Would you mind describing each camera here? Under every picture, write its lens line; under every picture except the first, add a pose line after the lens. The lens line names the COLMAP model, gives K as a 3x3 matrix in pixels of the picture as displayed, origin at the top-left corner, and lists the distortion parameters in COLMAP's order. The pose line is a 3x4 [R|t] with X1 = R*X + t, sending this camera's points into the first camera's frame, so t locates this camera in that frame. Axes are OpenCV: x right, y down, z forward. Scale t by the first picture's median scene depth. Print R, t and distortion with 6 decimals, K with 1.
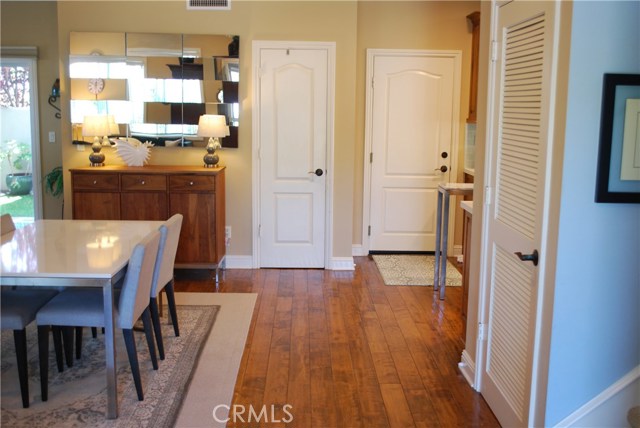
lens RADIAL K [[706.8, 0, 319.9], [0, 706.8, 211.0], [0, 0, 1]] dist [-0.015374, 0.000000]
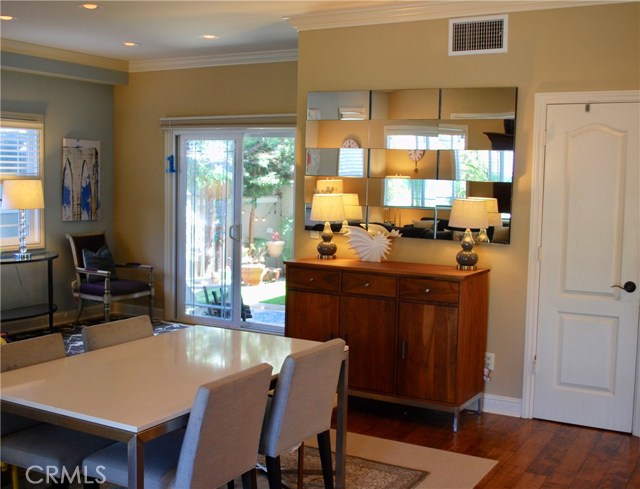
lens RADIAL K [[796.0, 0, 320.3], [0, 796.0, 248.8], [0, 0, 1]] dist [-0.029637, 0.000000]
pose [[0.857922, 0.050346, -0.511308, 0.133064], [-0.084287, 0.995496, -0.043403, -0.035307], [0.506820, 0.080333, 0.858301, 0.228715]]
